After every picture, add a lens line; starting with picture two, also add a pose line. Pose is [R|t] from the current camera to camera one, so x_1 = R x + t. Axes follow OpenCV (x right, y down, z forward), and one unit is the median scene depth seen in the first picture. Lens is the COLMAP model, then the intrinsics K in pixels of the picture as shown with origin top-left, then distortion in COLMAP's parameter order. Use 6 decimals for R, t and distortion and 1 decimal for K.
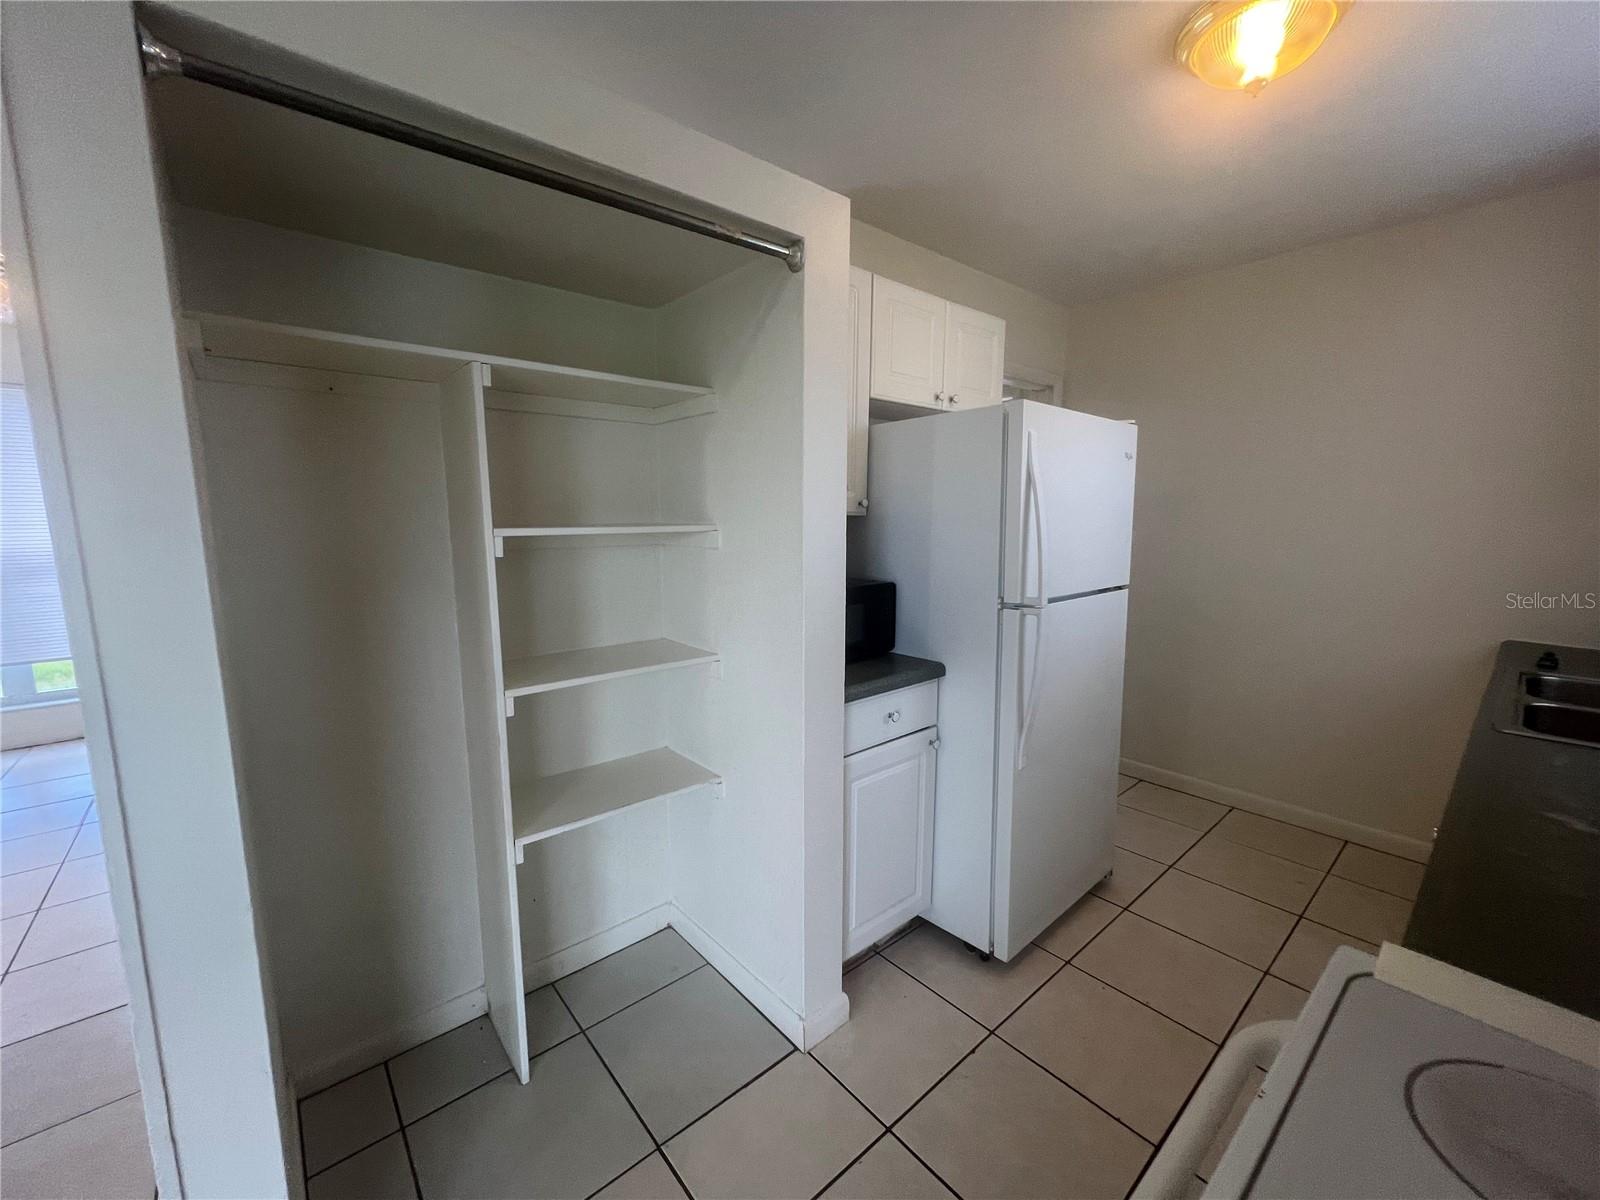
lens RADIAL K [[642.8, 0, 800.0], [0, 642.8, 600.0], [0, 0, 1]] dist [0.001598, -0.000073]
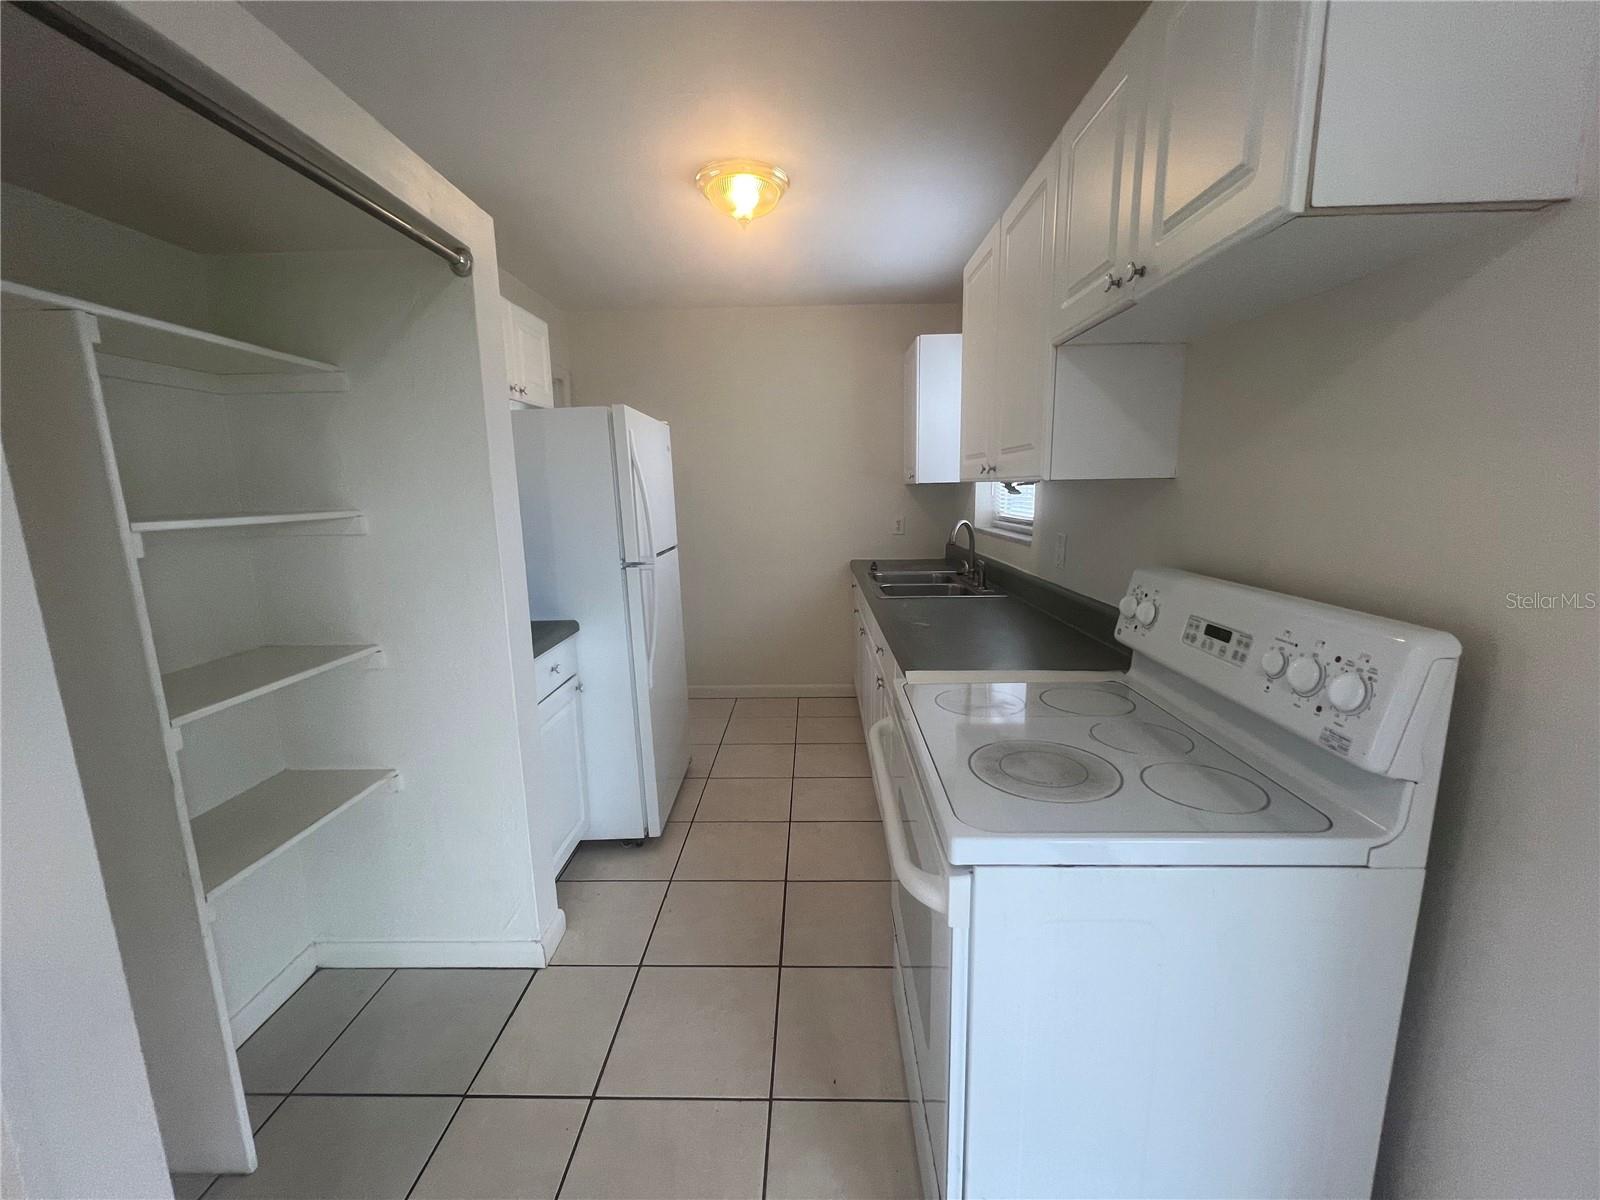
lens RADIAL K [[655.1, 0, 800.0], [0, 655.1, 600.0], [0, 0, 1]] dist [0.001145, -0.000013]
pose [[0.664273, -0.138202, 0.734603, -0.421627], [0.117774, 0.989835, 0.079720, 0.014176], [-0.738153, 0.033562, 0.673798, -0.132656]]
